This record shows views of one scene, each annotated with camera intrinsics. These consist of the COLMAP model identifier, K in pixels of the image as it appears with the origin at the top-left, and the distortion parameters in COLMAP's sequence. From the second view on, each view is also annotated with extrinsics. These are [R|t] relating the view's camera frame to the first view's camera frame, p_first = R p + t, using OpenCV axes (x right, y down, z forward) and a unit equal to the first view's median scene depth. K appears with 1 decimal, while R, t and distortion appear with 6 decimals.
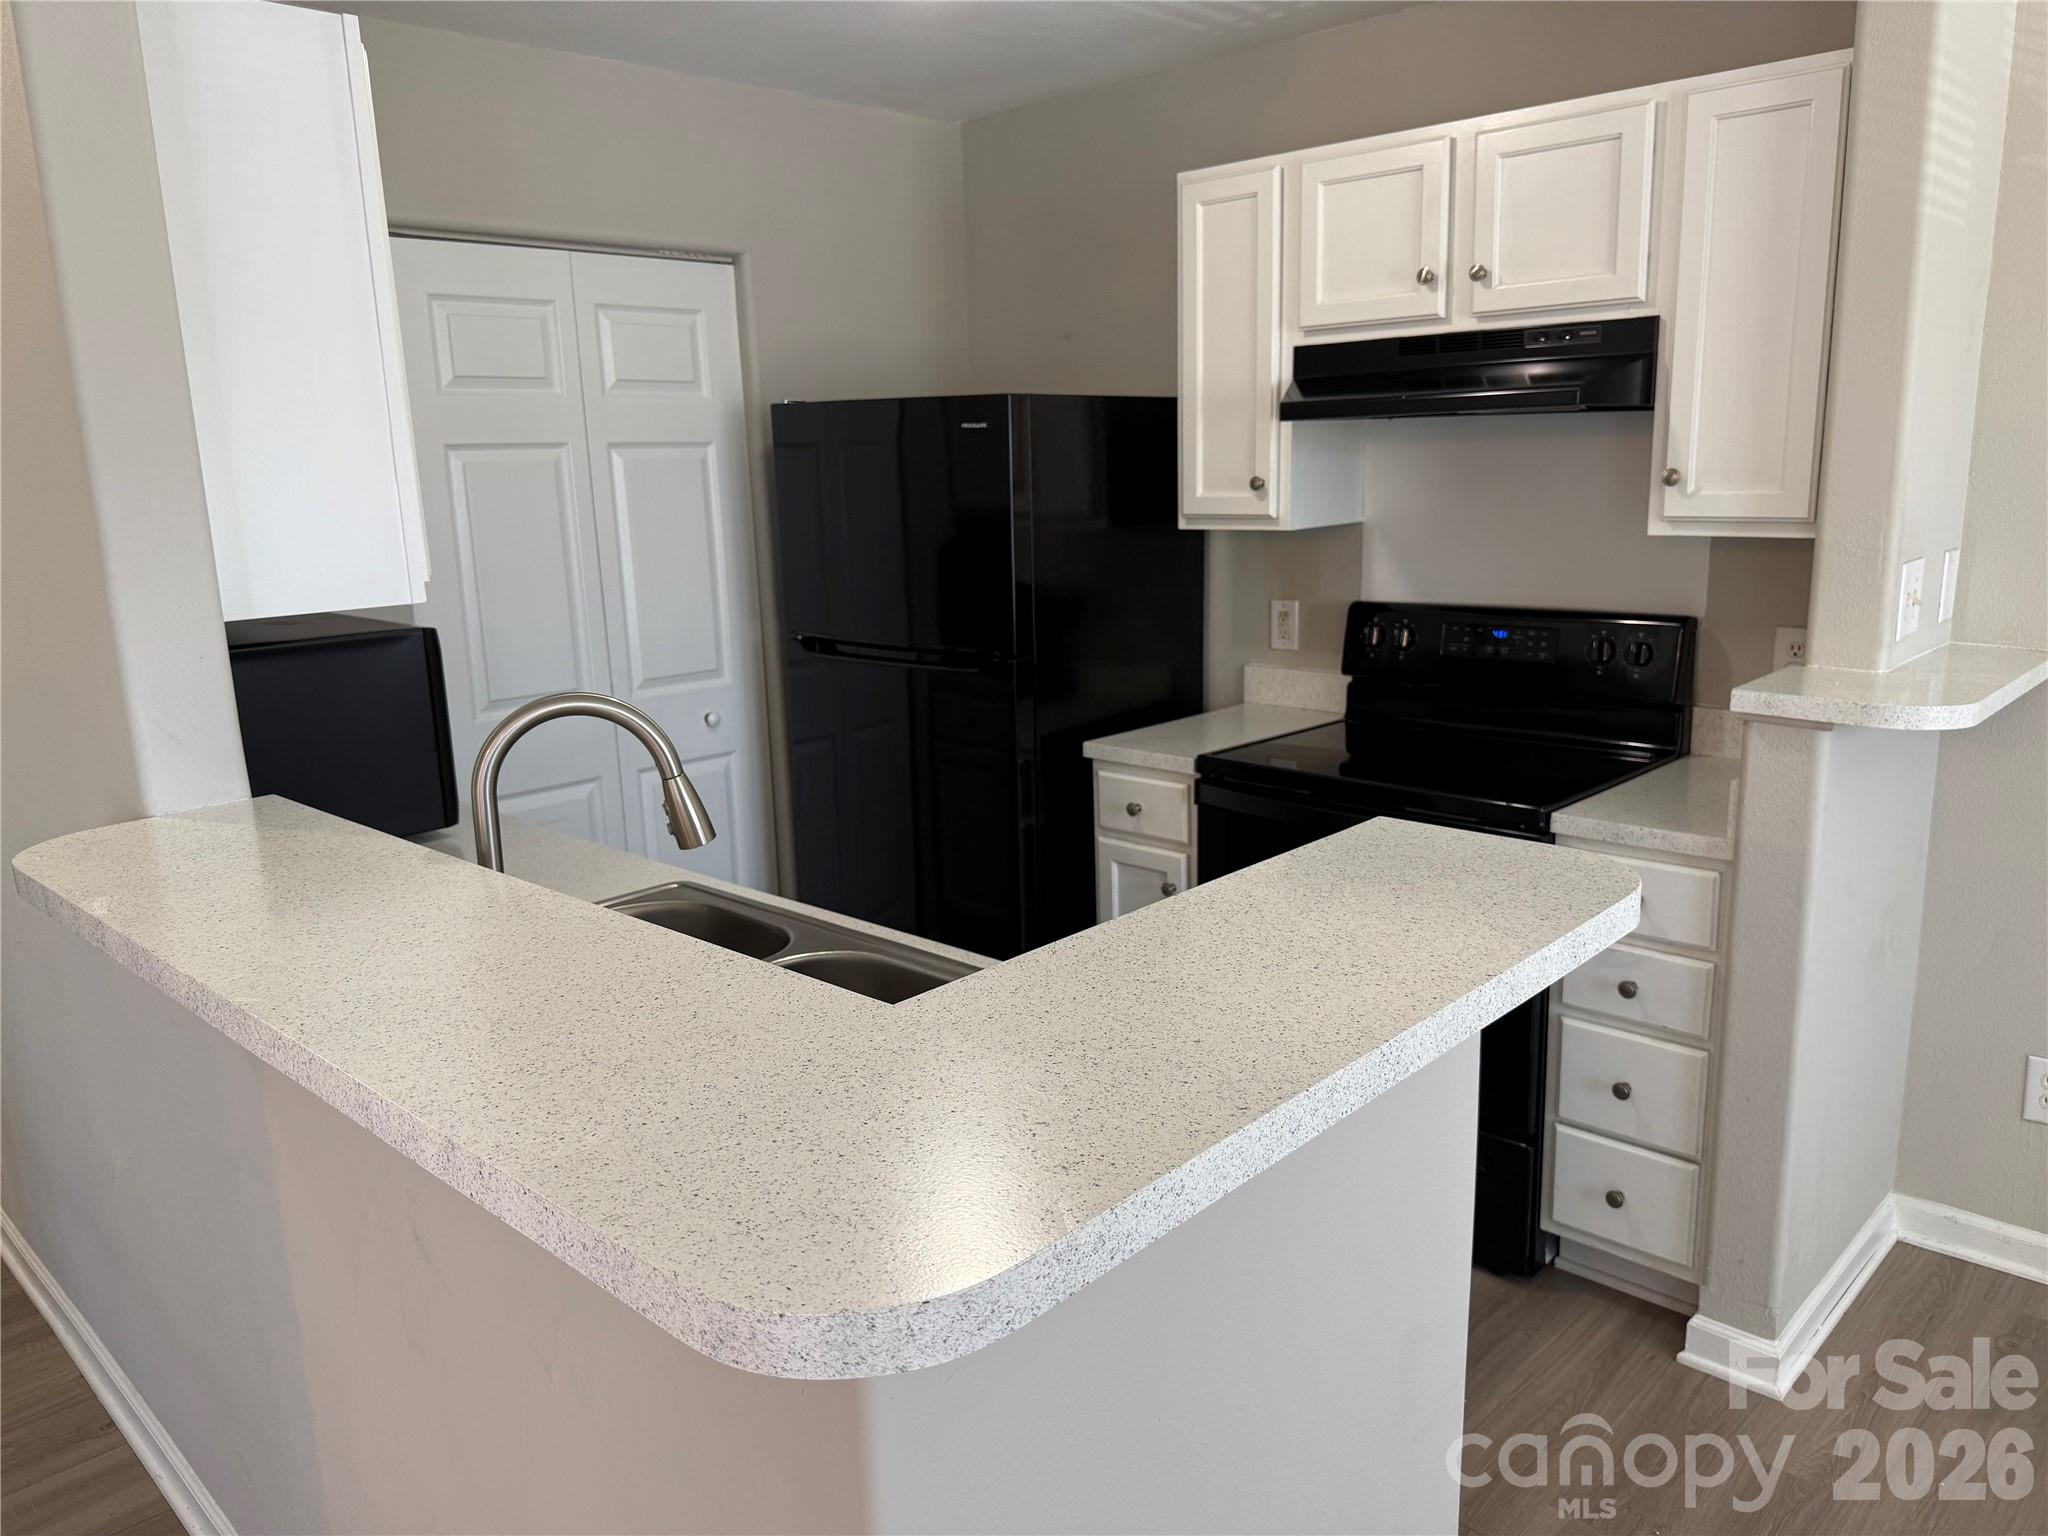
lens RADIAL K [[1452.2, 0, 1024.0], [0, 1452.2, 768.0], [0, 0, 1]] dist [0.104198, -0.146163]
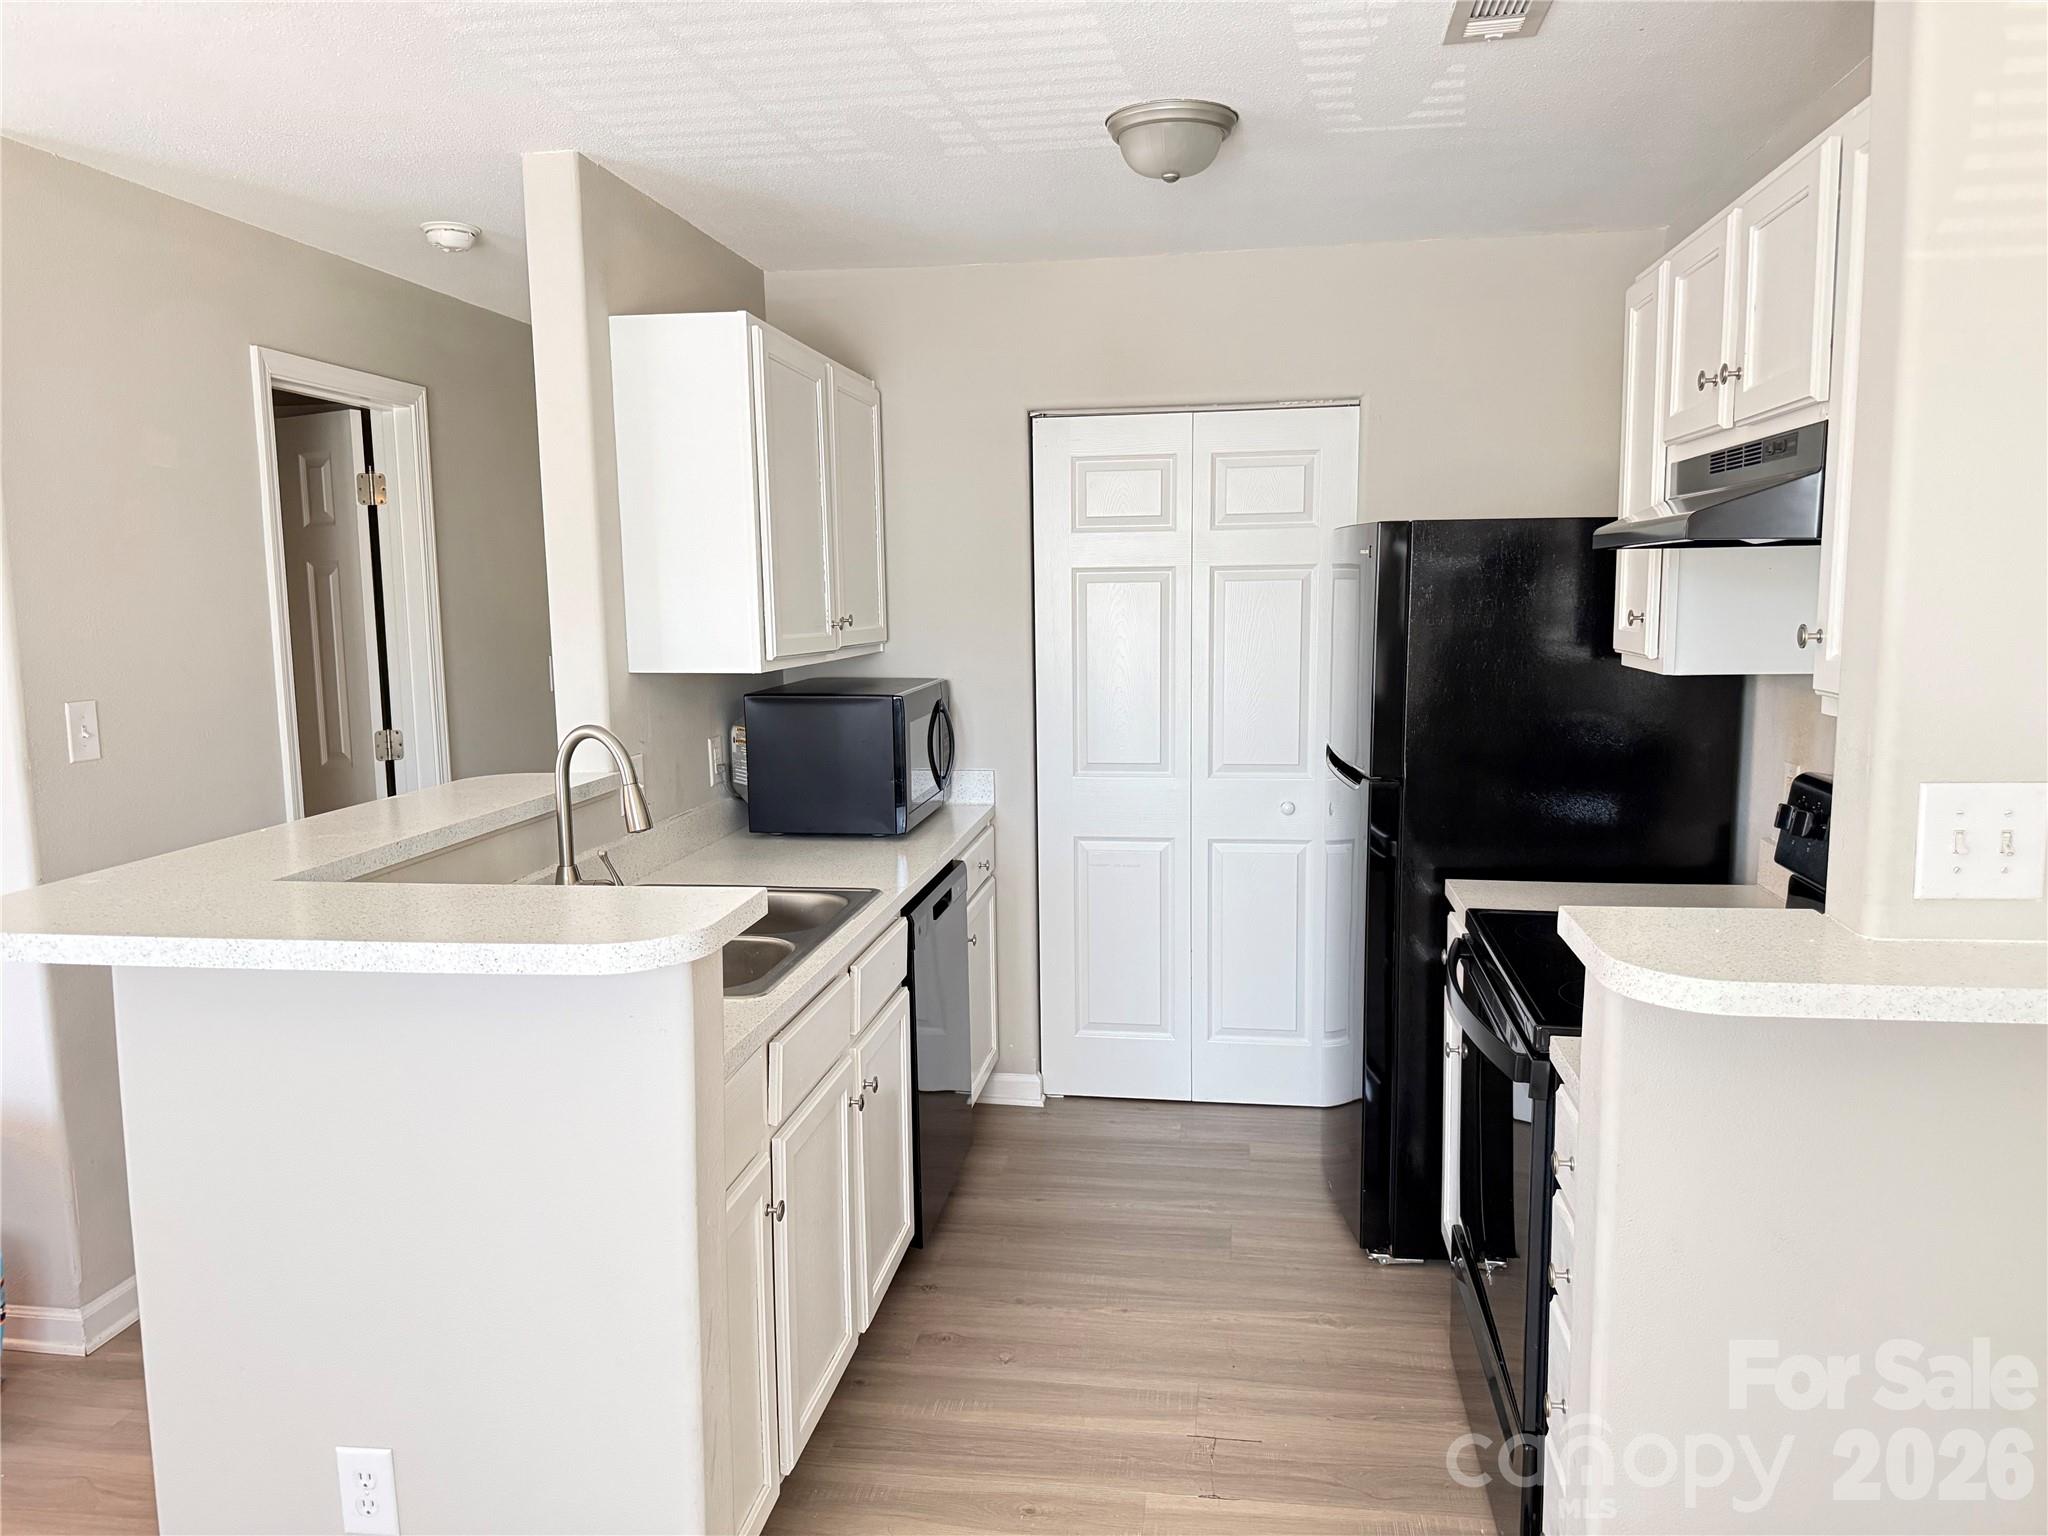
lens RADIAL K [[1436.6, 0, 1021.6], [0, 1436.6, 763.4], [0, 0, 1]] dist [0.145428, -0.240559]
pose [[0.578281, 0.121089, -0.806801, 0.702348], [-0.175117, 0.984297, 0.022213, -0.070475], [0.796822, 0.128439, 0.590406, 0.228030]]
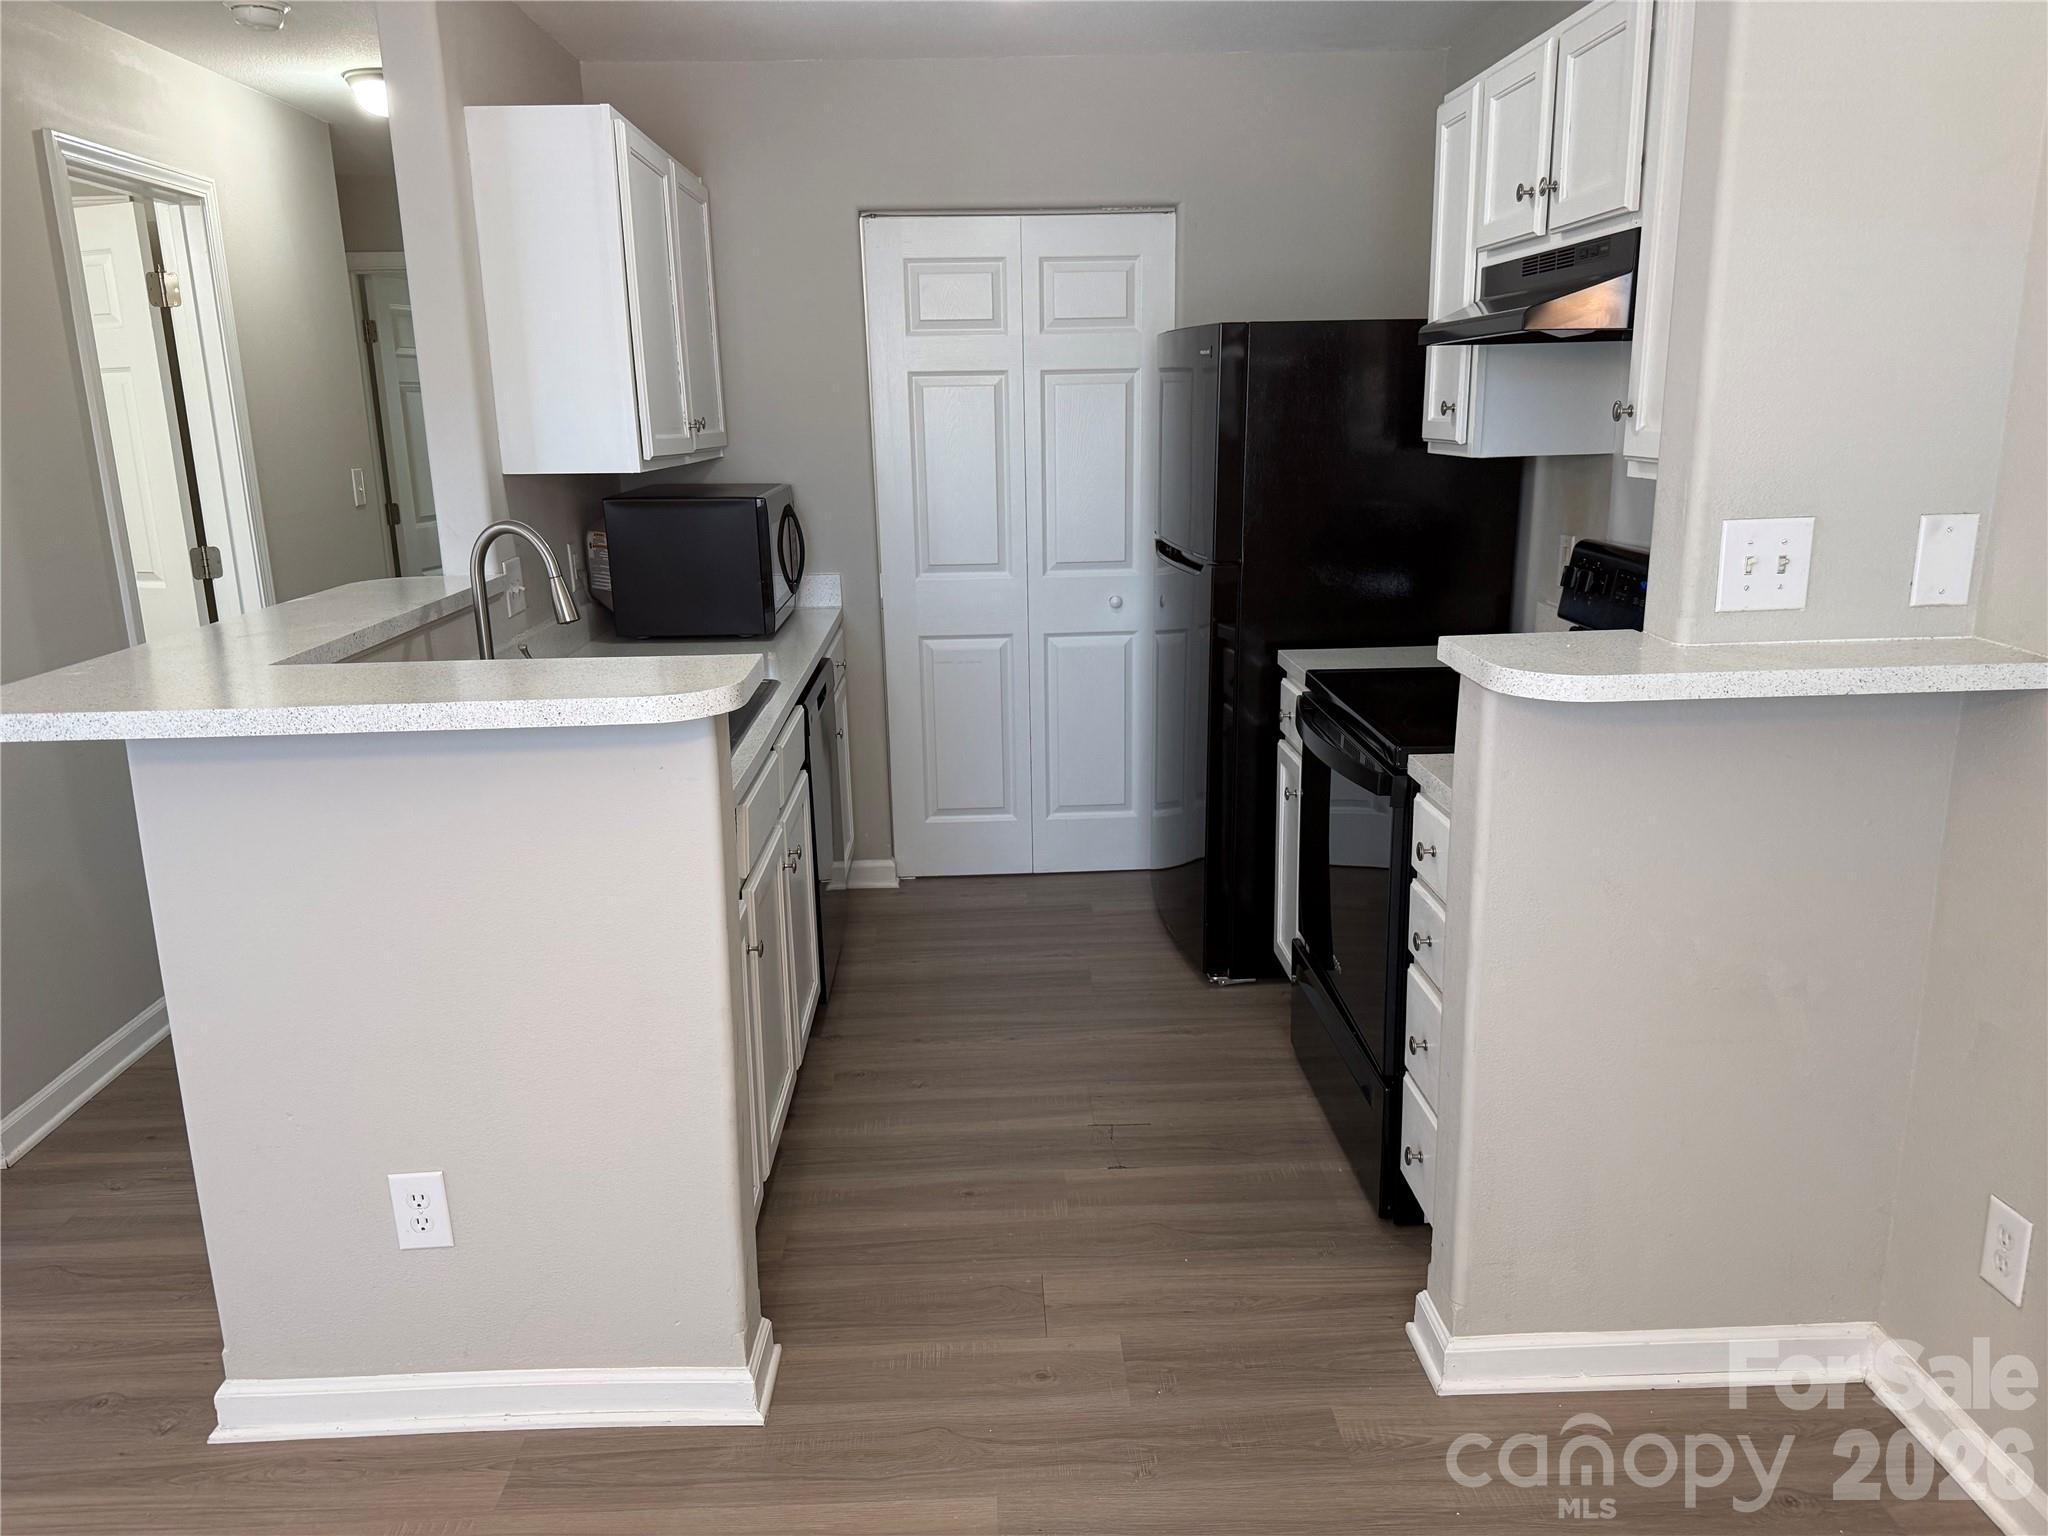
lens RADIAL K [[1440.8, 0, 1015.8], [0, 1440.8, 762.1], [0, 0, 1]] dist [0.177401, -0.365112]
pose [[0.715955, 0.181651, -0.674101, 0.707113], [-0.147255, 0.983127, 0.108526, -0.025837], [0.682440, 0.021565, 0.730623, 0.088637]]
